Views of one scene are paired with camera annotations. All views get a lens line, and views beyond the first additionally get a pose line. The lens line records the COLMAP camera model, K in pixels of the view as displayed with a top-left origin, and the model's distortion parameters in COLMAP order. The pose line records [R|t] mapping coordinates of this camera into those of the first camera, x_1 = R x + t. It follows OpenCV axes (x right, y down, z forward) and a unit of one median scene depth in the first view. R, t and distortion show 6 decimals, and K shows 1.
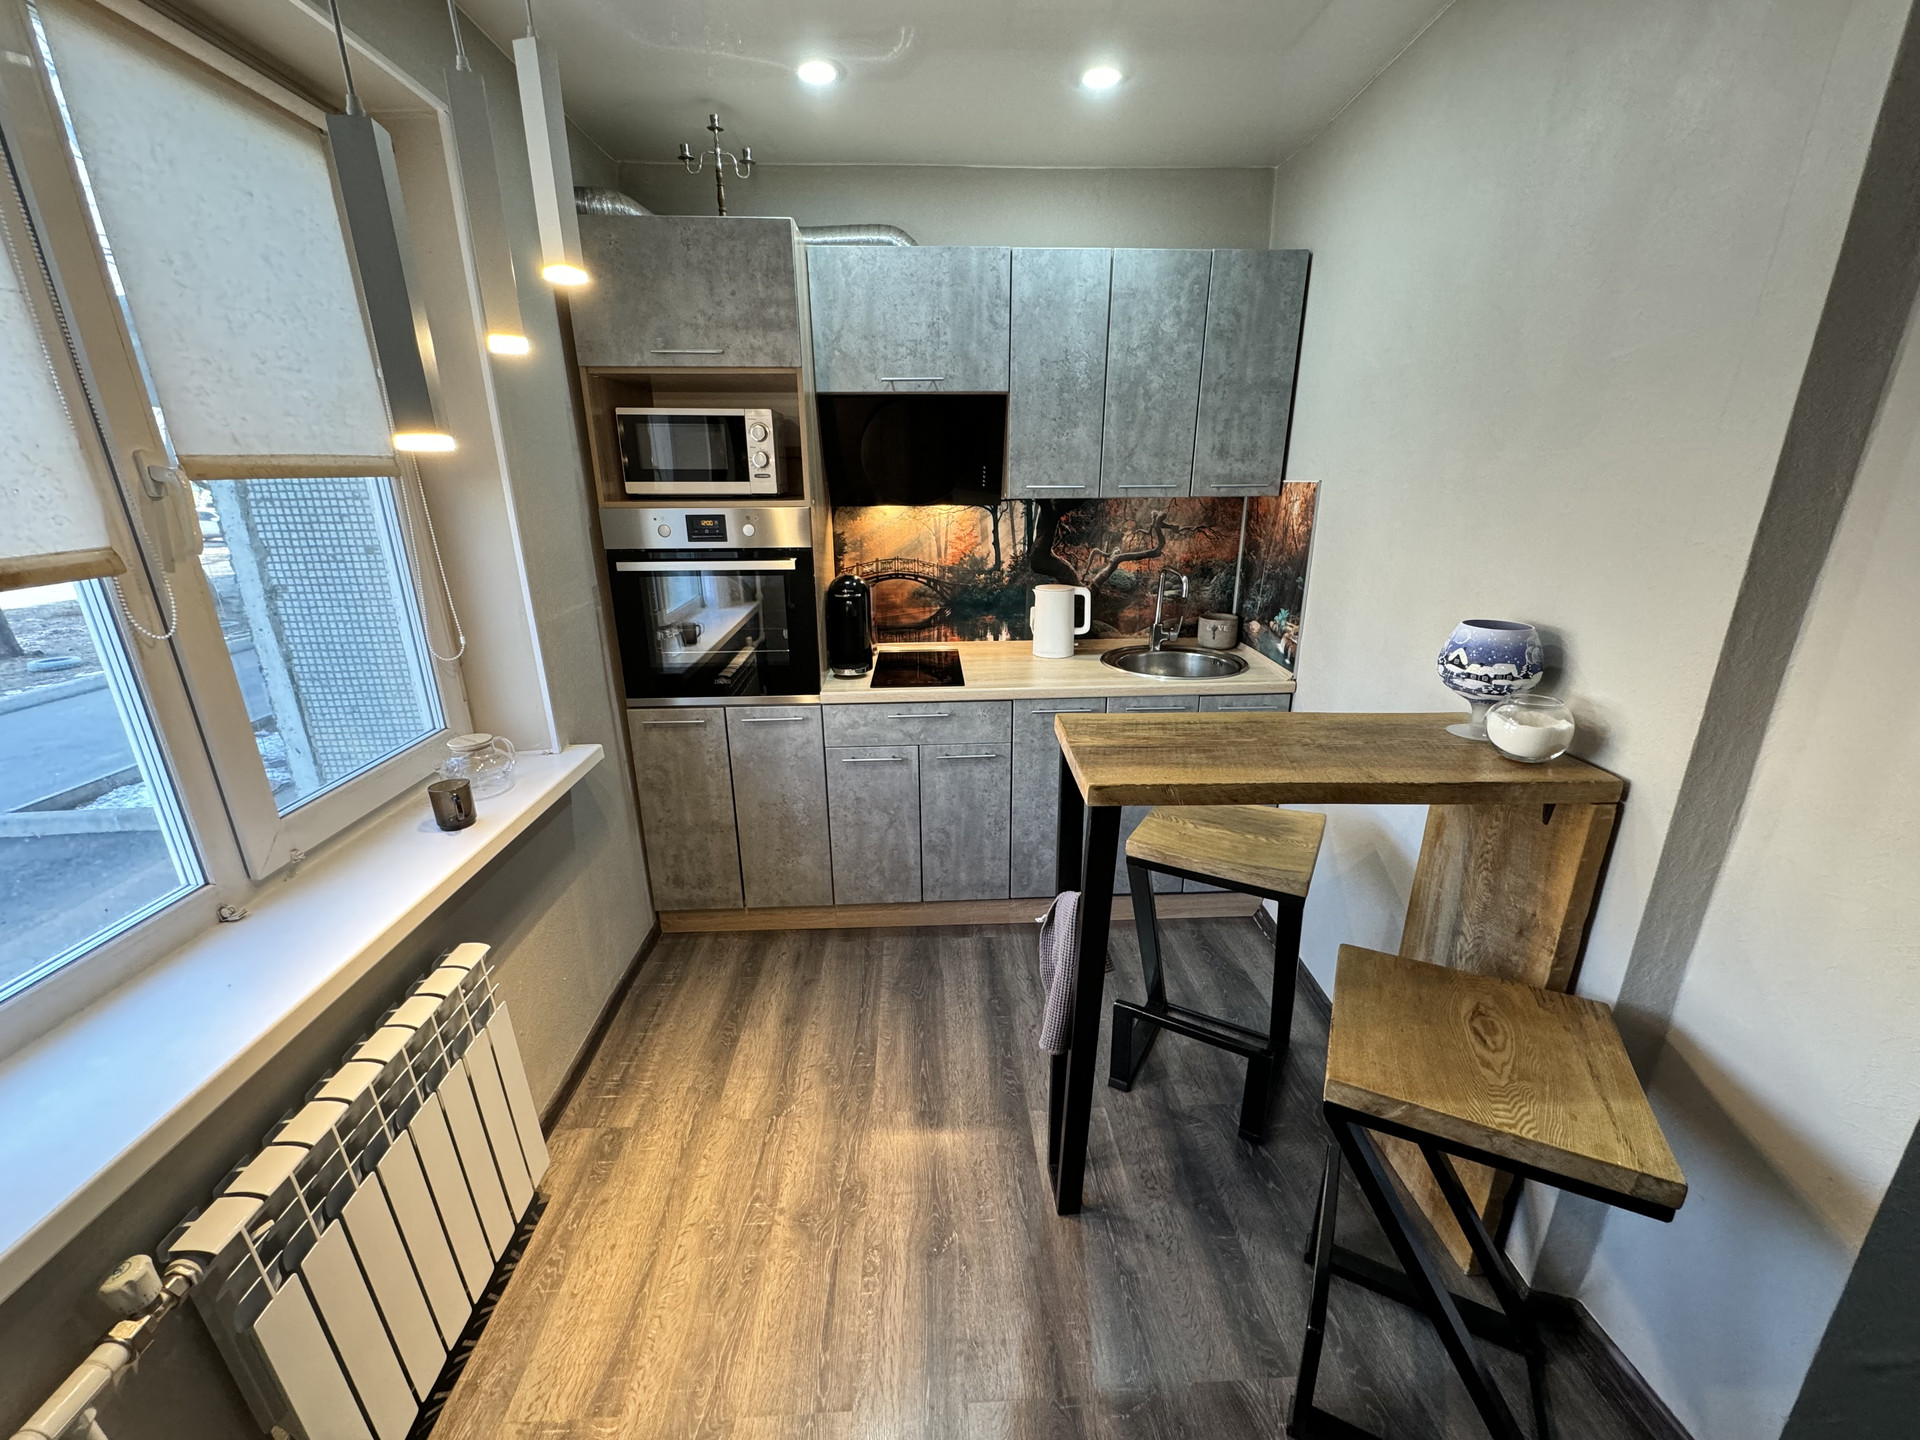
lens RADIAL K [[765.8, 0, 959.5], [0, 765.8, 718.3], [0, 0, 1]] dist [-0.001927, 0.000021]
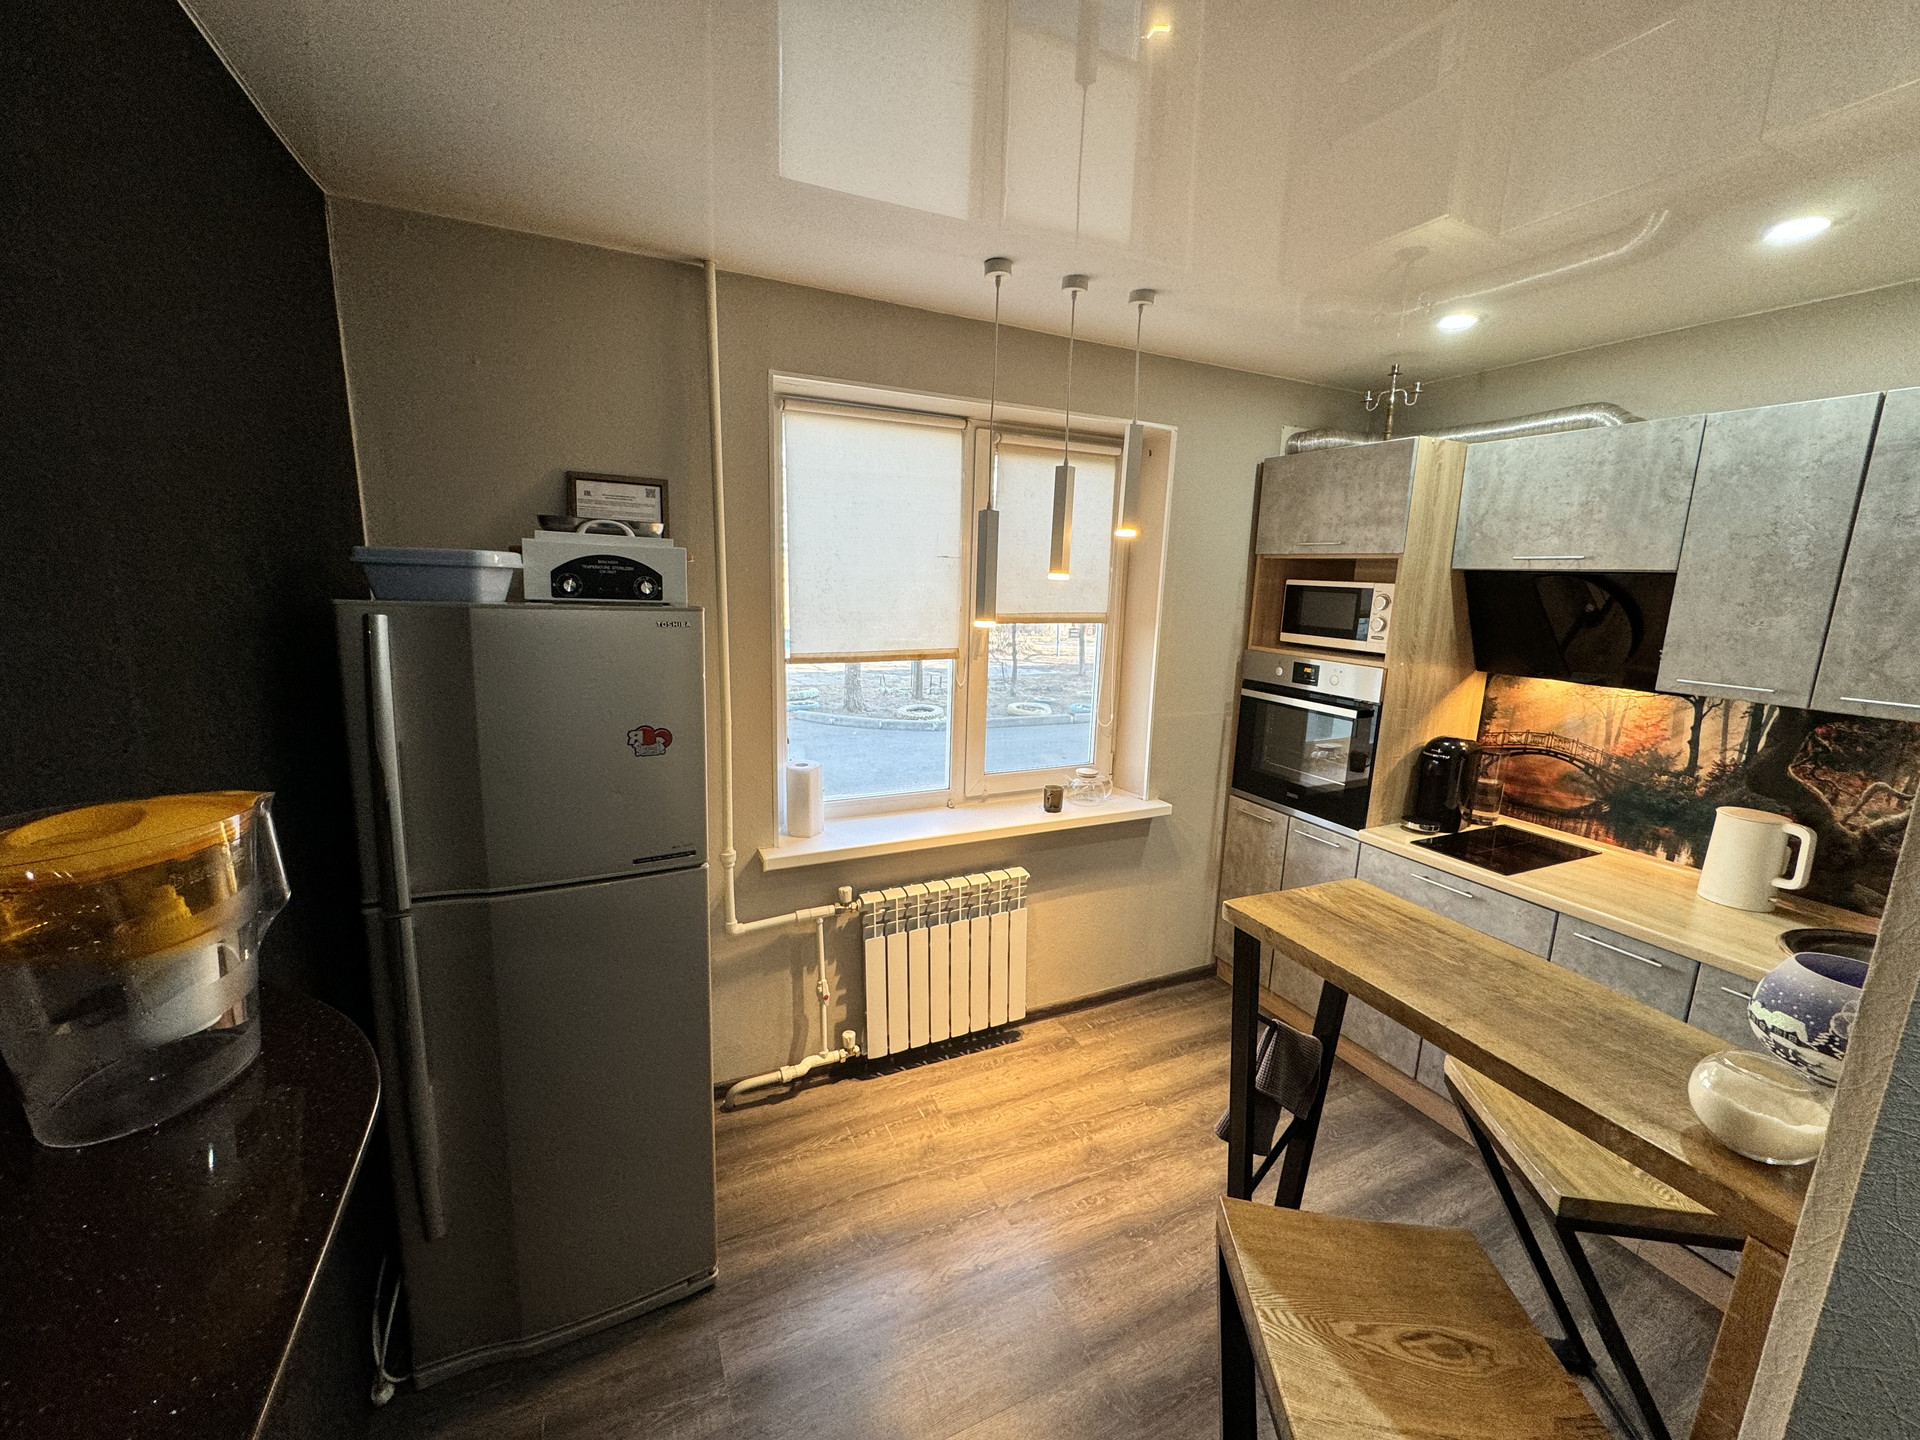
lens RADIAL K [[765.8, 0, 958.4], [0, 765.8, 718.0], [0, 0, 1]] dist [-0.001927, 0.000021]
pose [[0.384695, 0.189599, -0.903361, 0.568269], [-0.314729, 0.946972, 0.064725, -0.076823], [0.867730, 0.259415, 0.423968, -0.011434]]
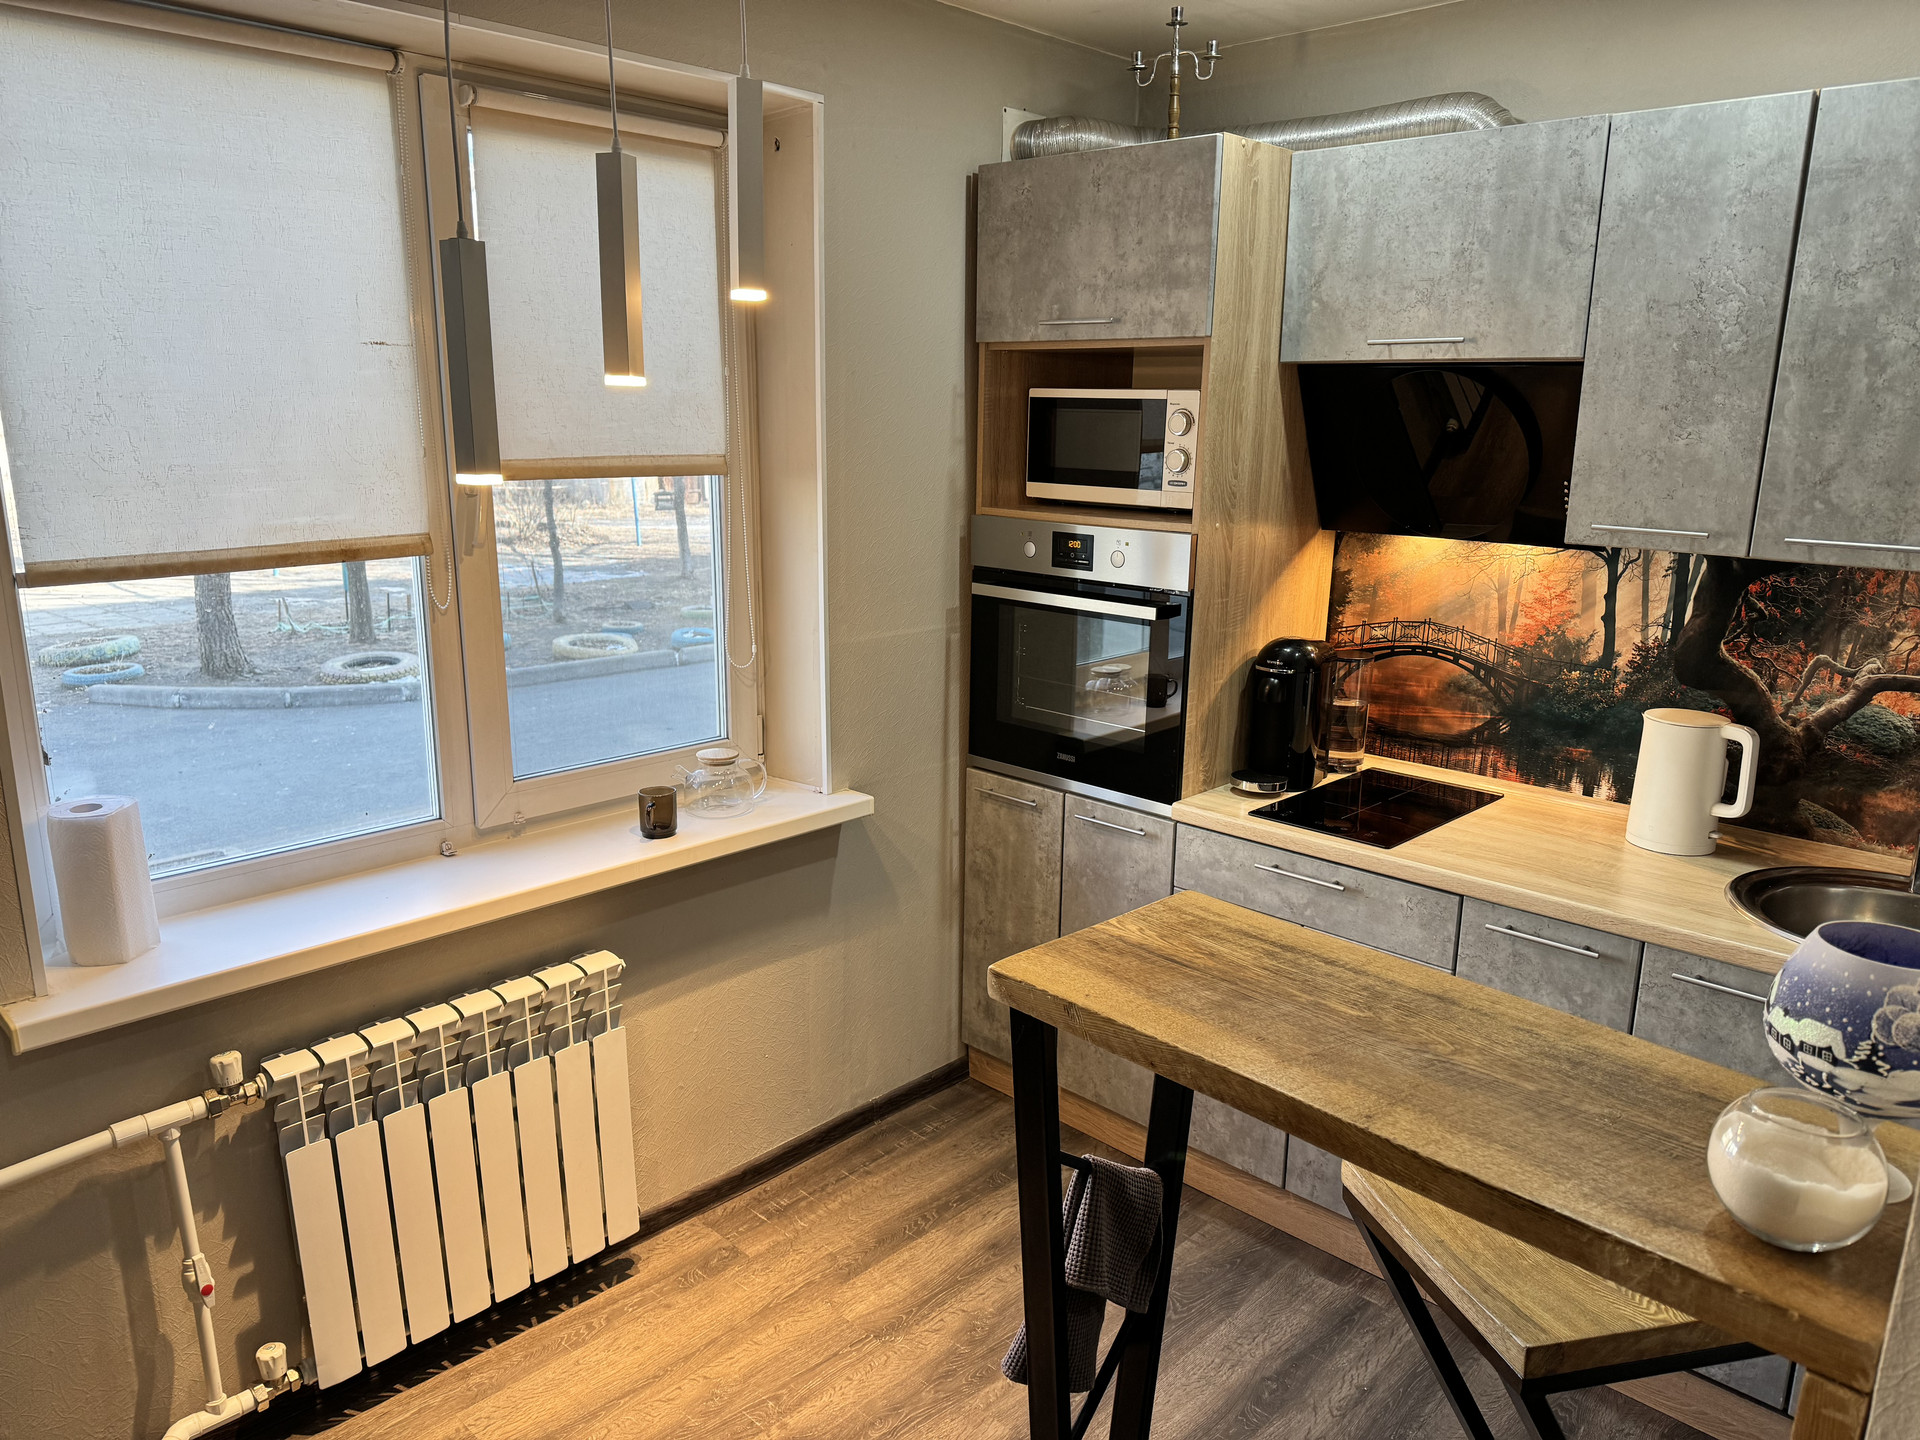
lens RADIAL K [[1356.8, 0, 965.4], [0, 1356.8, 728.9], [0, 0, 1]] dist [0.034896, -0.043076]
pose [[0.690217, 0.185808, -0.699339, 0.511332], [-0.241373, 0.970235, 0.019558, -0.076471], [0.682158, 0.155303, 0.714522, 0.022738]]
